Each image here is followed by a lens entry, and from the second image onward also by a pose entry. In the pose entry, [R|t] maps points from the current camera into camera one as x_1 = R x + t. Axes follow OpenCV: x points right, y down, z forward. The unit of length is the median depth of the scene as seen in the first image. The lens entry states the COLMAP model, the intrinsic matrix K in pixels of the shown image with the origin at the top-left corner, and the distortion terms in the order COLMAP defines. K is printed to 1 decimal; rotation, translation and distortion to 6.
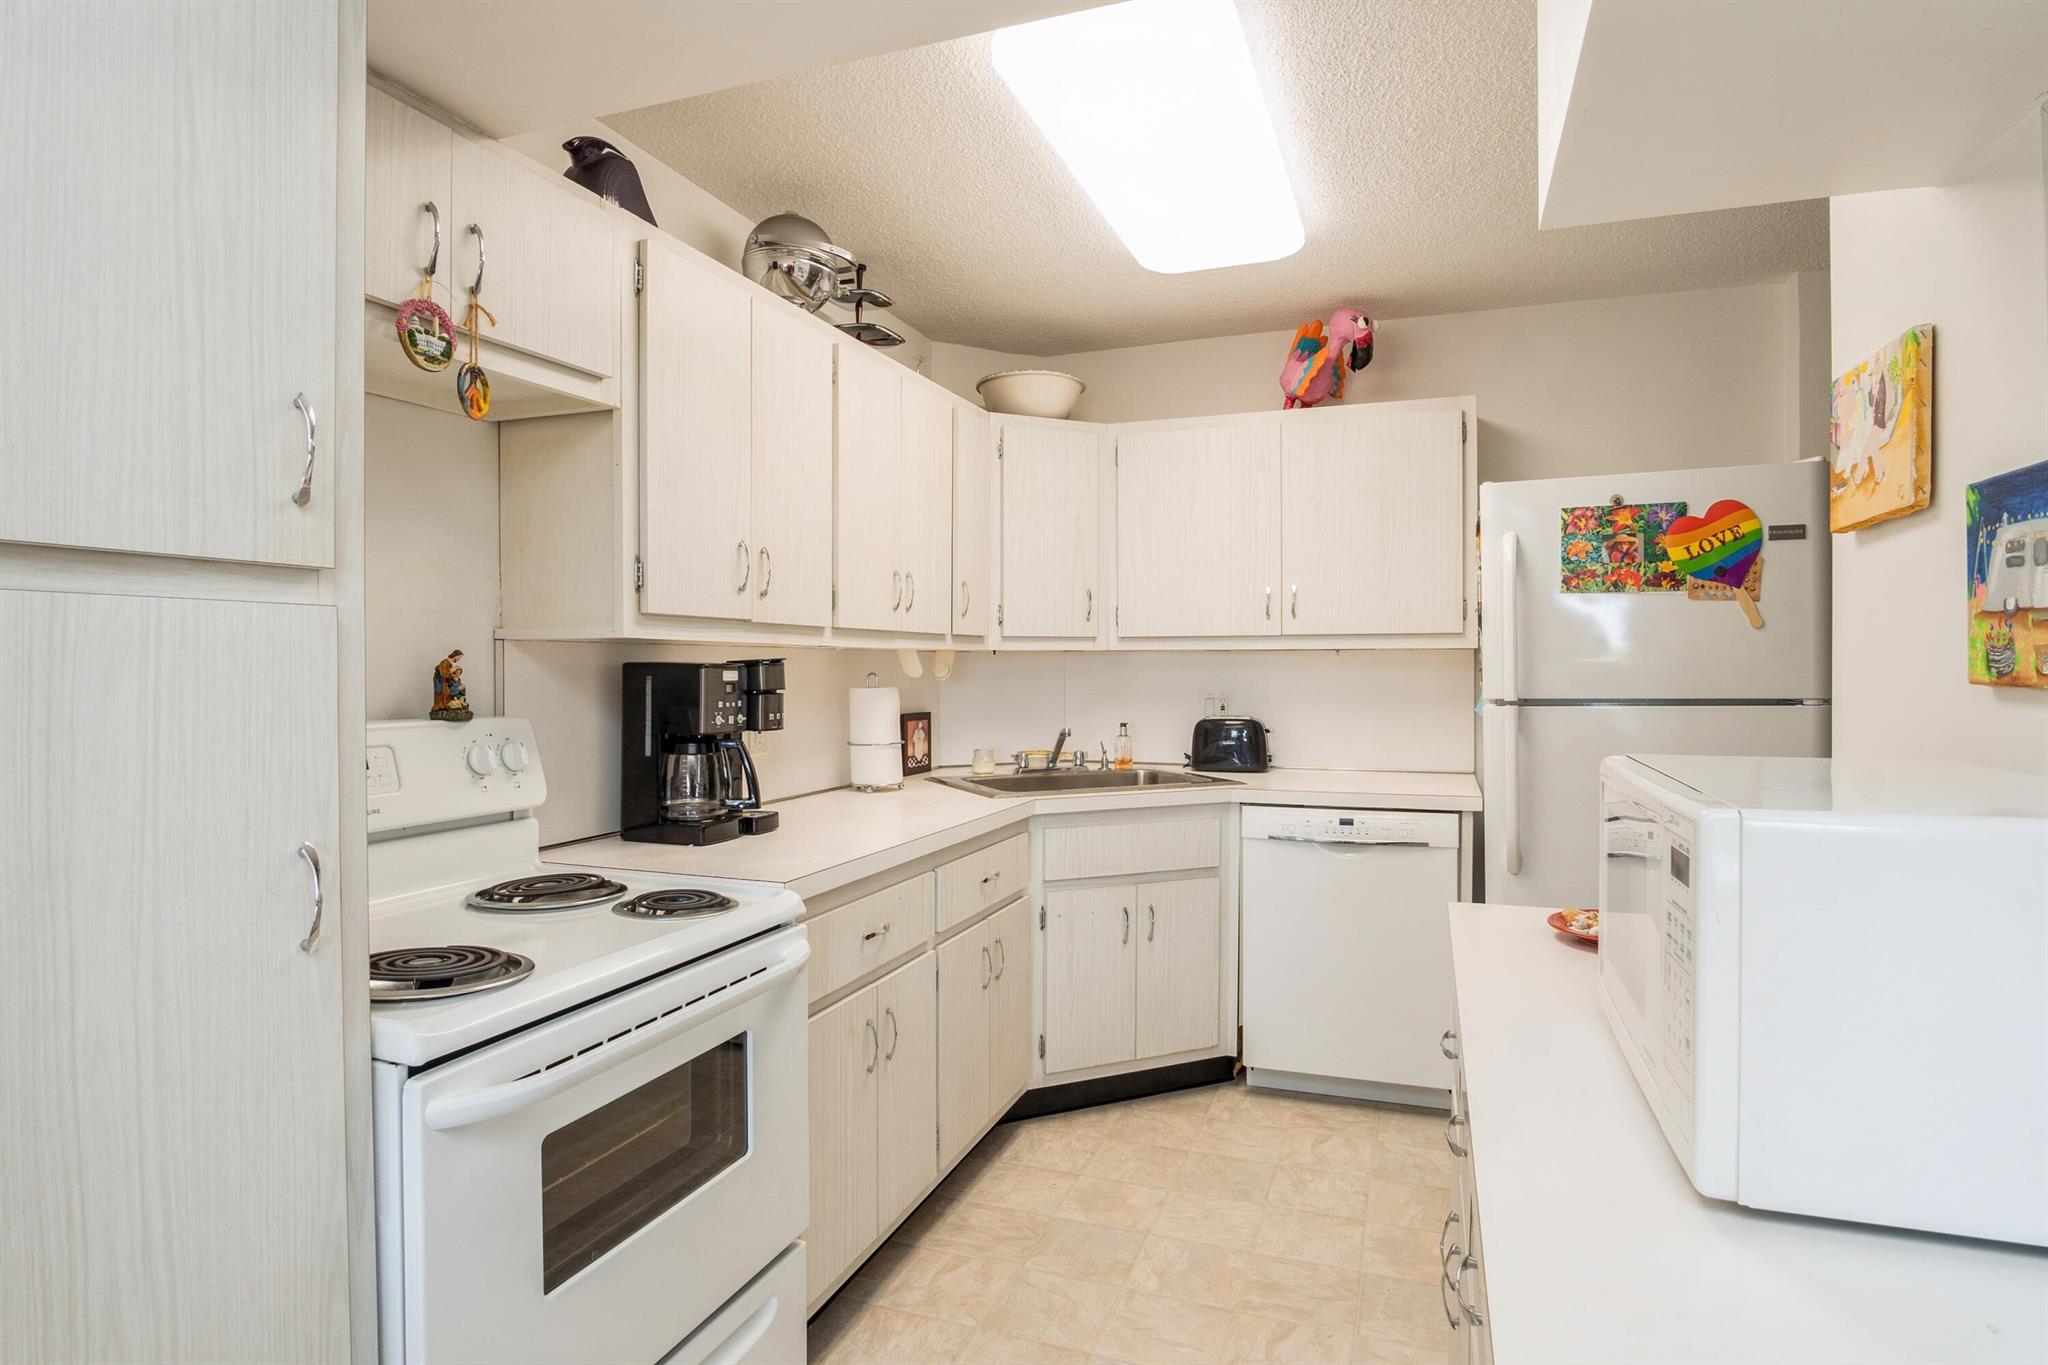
lens RADIAL K [[1085.1, 0, 1018.8], [0, 1085.1, 669.6], [0, 0, 1]] dist [-0.024143, 0.002617]
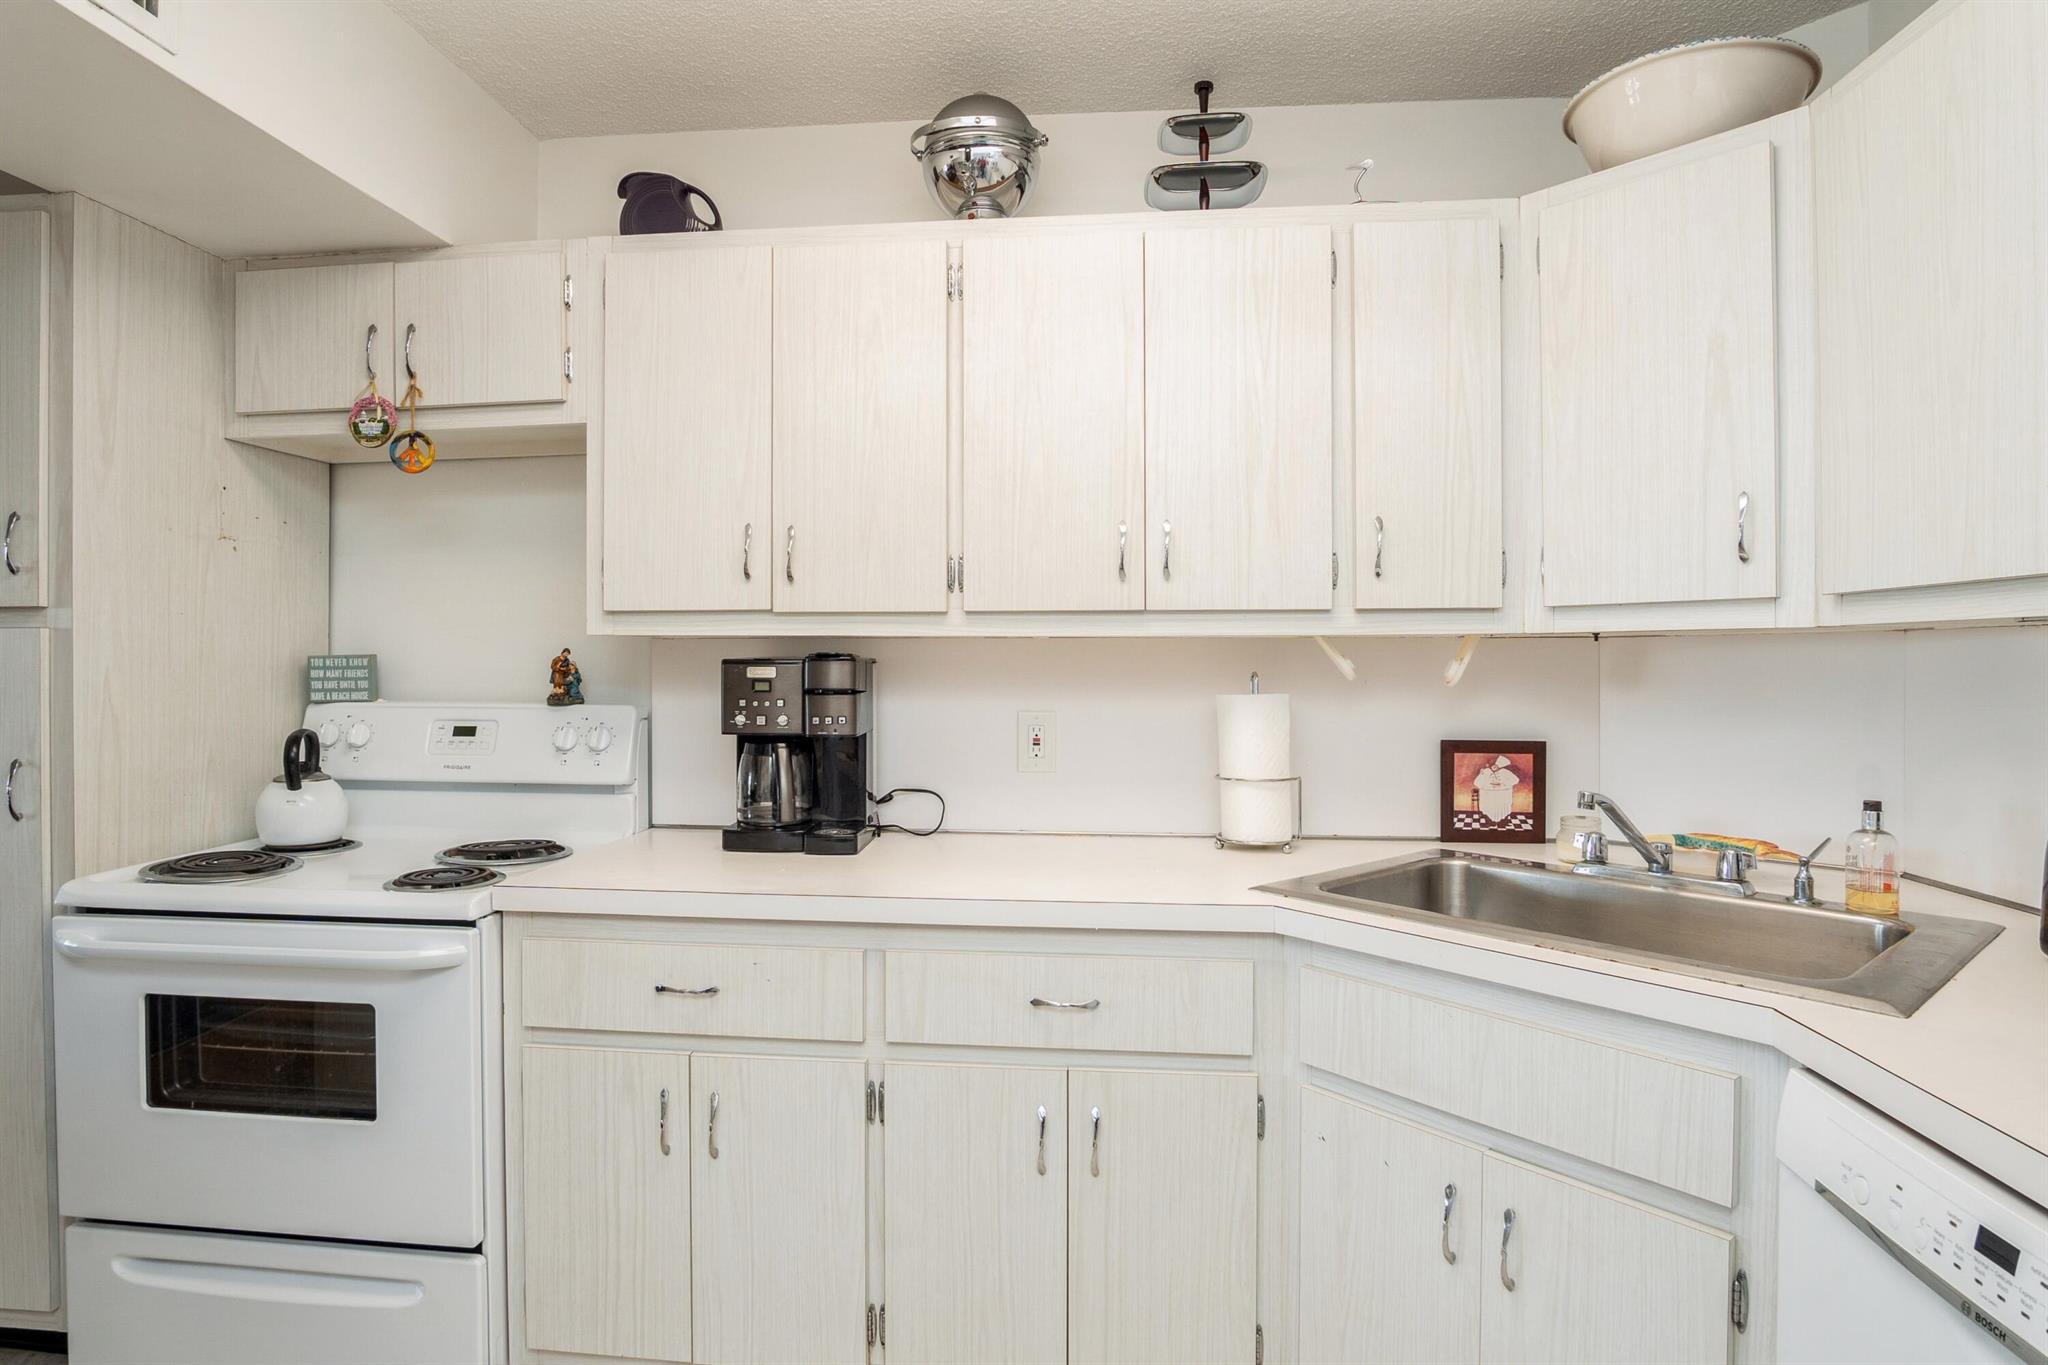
lens RADIAL K [[1085.1, 0, 1018.8], [0, 1085.1, 669.6], [0, 0, 1]] dist [-0.024143, 0.002617]
pose [[0.262959, 0.008731, -0.964767, 0.686040], [-0.004288, 0.999960, 0.007880, -0.004778], [0.964797, 0.002065, 0.262986, 0.983925]]
